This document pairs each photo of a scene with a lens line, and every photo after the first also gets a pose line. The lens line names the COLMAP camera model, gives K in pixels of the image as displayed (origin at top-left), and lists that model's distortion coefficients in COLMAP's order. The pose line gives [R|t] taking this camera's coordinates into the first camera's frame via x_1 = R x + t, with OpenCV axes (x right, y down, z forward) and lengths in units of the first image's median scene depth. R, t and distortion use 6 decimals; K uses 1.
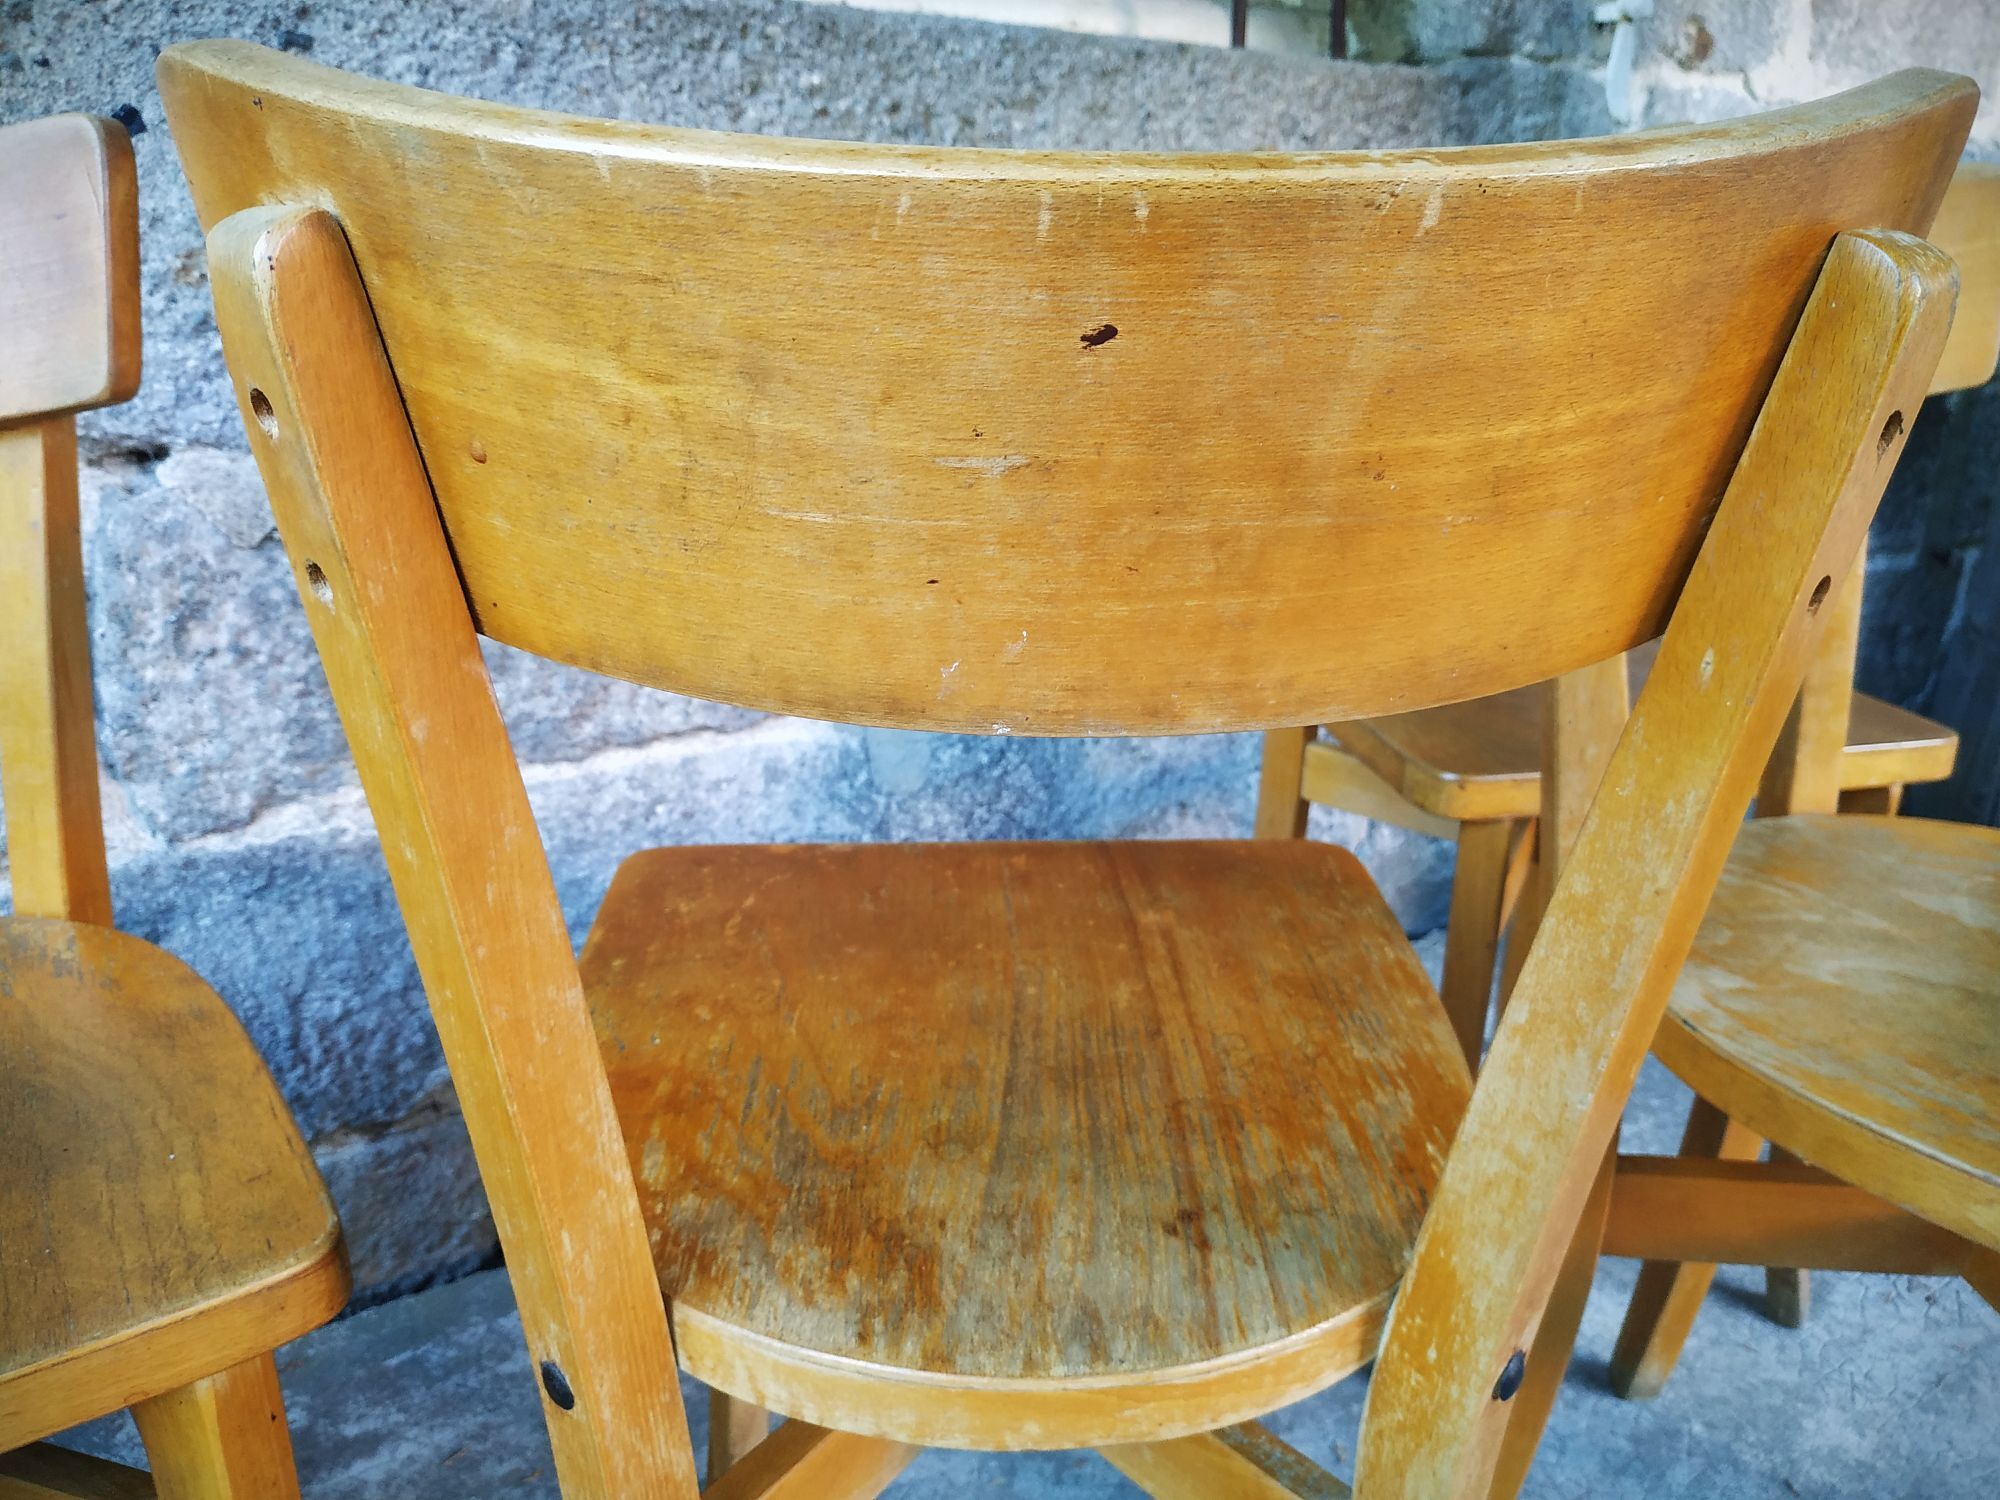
lens RADIAL K [[1464.2, 0, 972.9], [0, 1464.2, 742.9], [0, 0, 1]] dist [-0.009634, -0.004668]
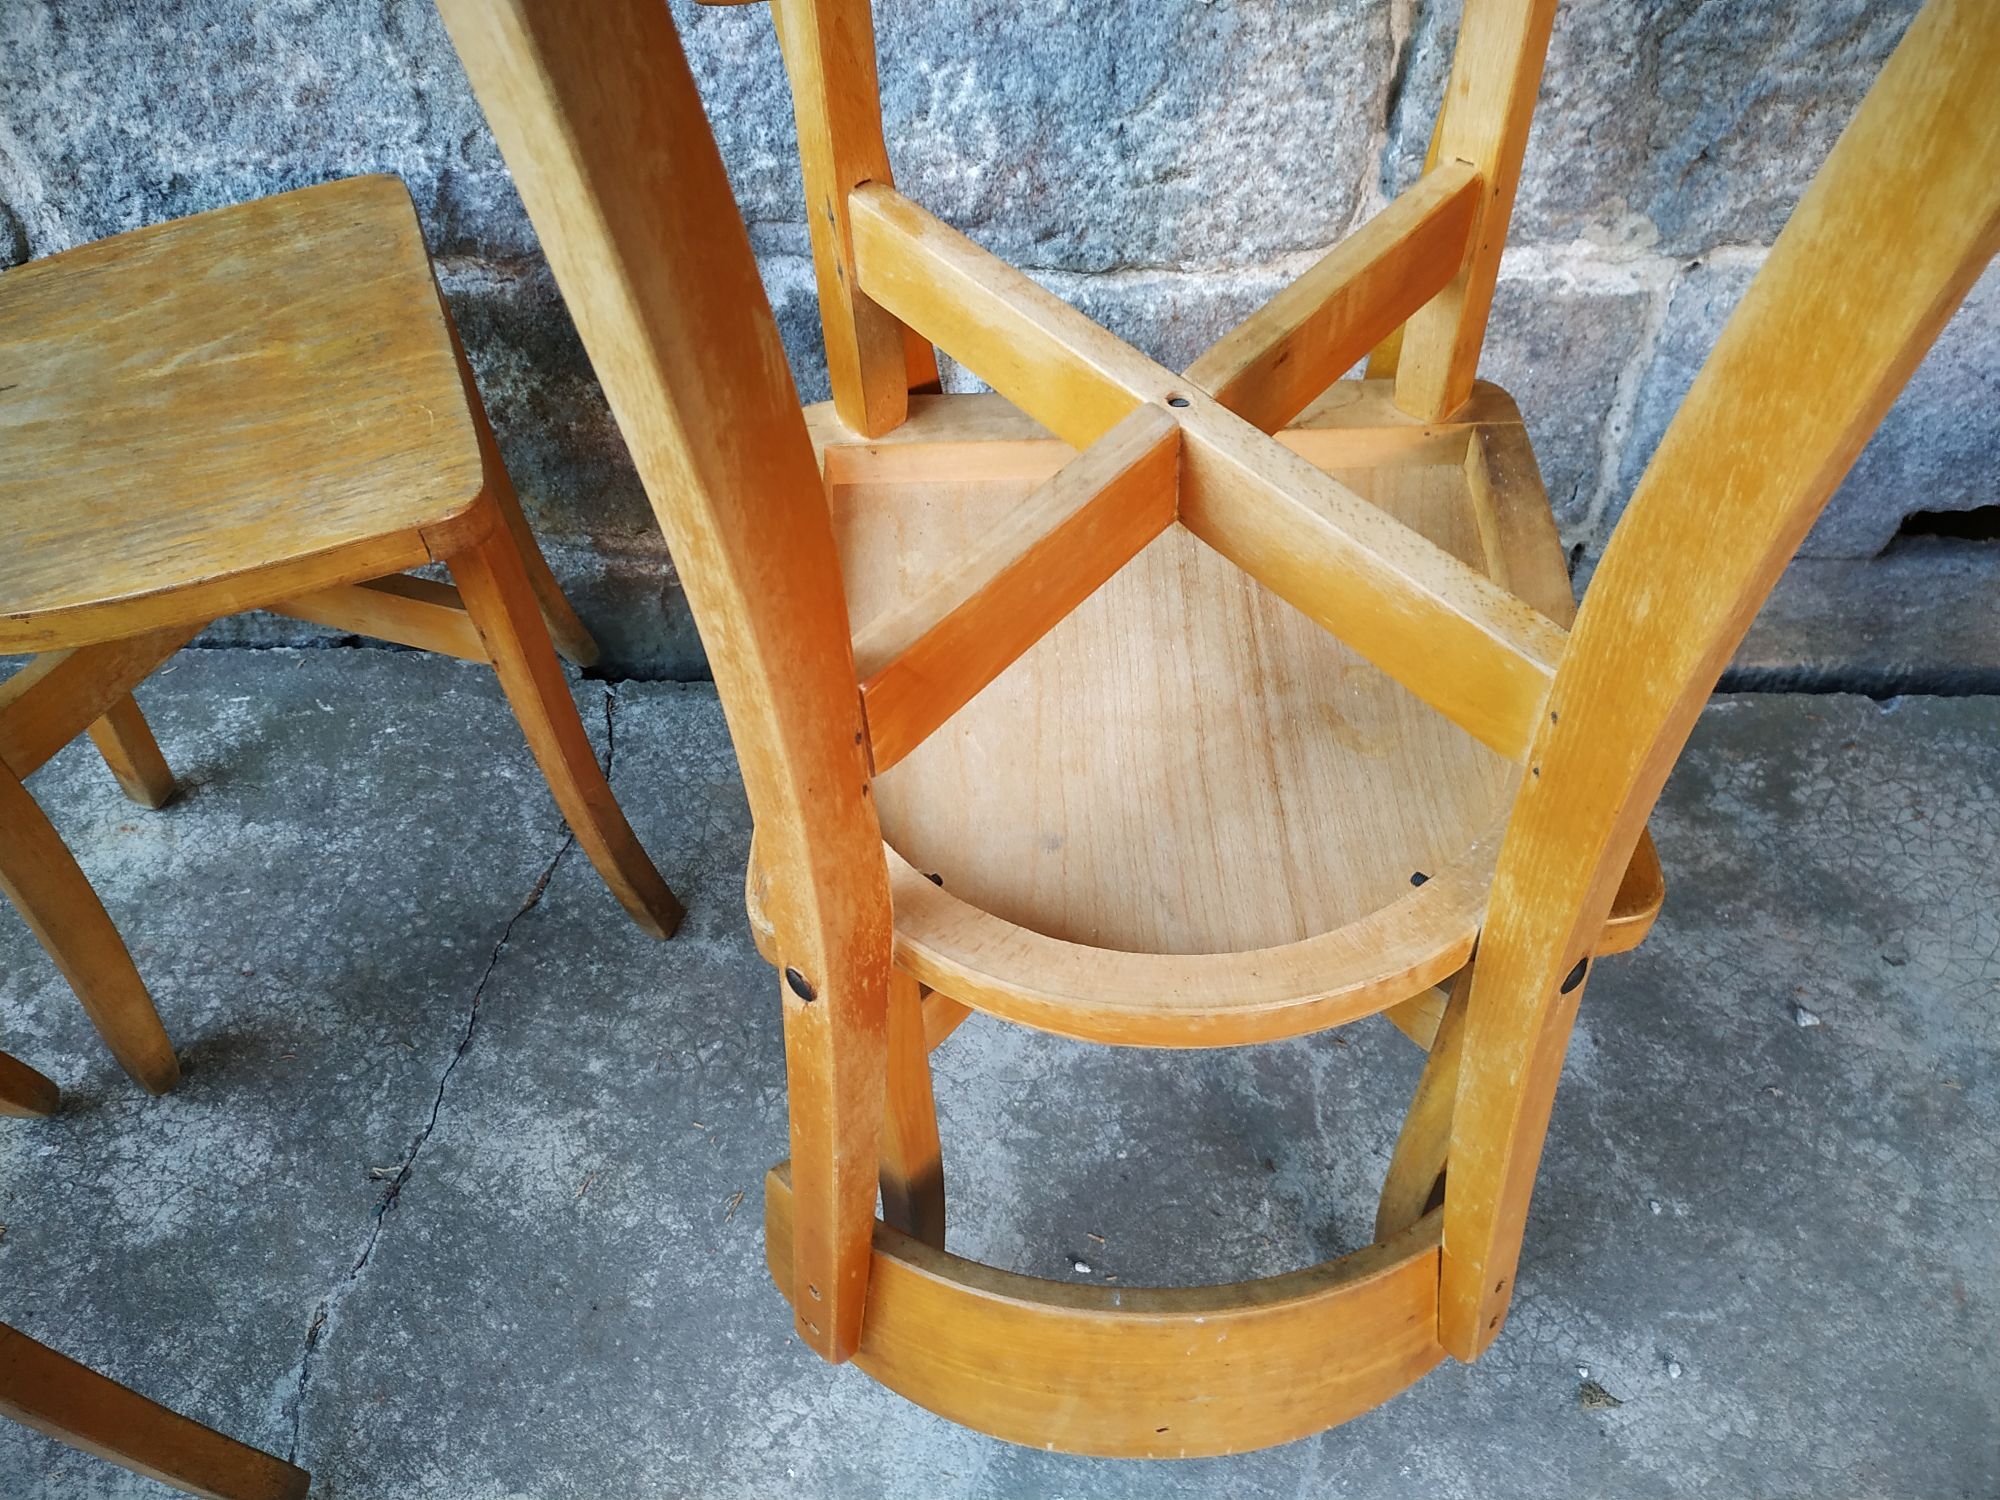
lens RADIAL K [[1464.2, 0, 991.4], [0, 1464.2, 770.2], [0, 0, 1]] dist [-0.009634, -0.004668]
pose [[0.822871, 0.408002, -0.395496, -0.216304], [-0.140022, 0.820149, 0.554751, -0.166329], [0.550705, -0.401111, 0.732007, -0.088649]]
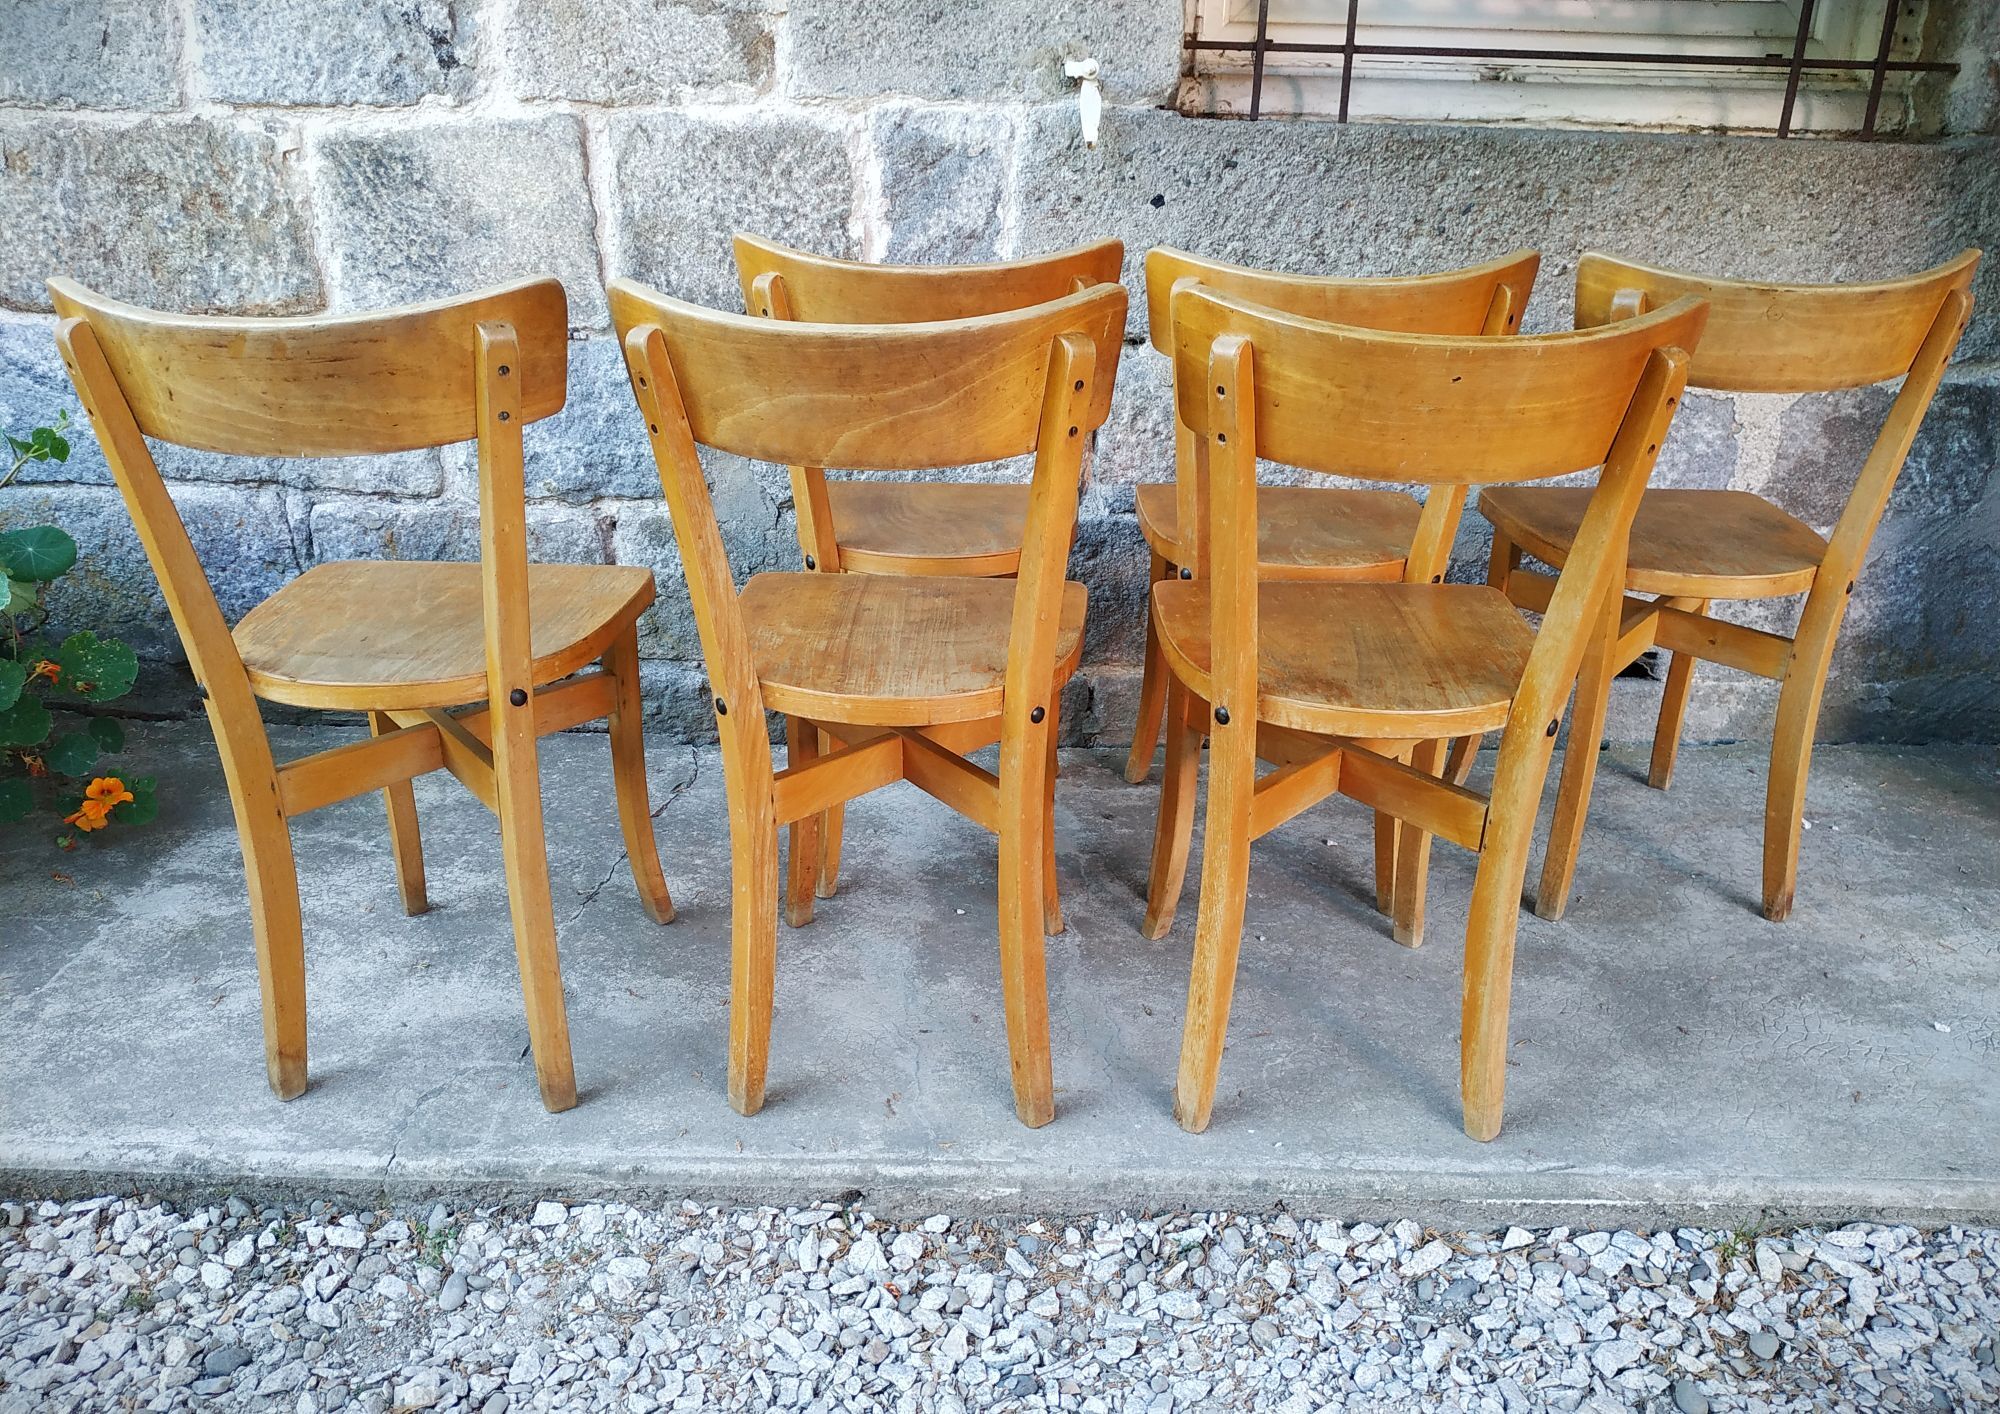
lens RADIAL K [[1471.5, 0, 992.2], [0, 1471.5, 755.9], [0, 0, 1]] dist [-0.010067, -0.005753]
pose [[0.855629, 0.214228, -0.471174, 0.436475], [-0.176829, 0.976540, 0.122889, 0.181946], [0.486446, -0.021830, 0.873438, -1.059470]]
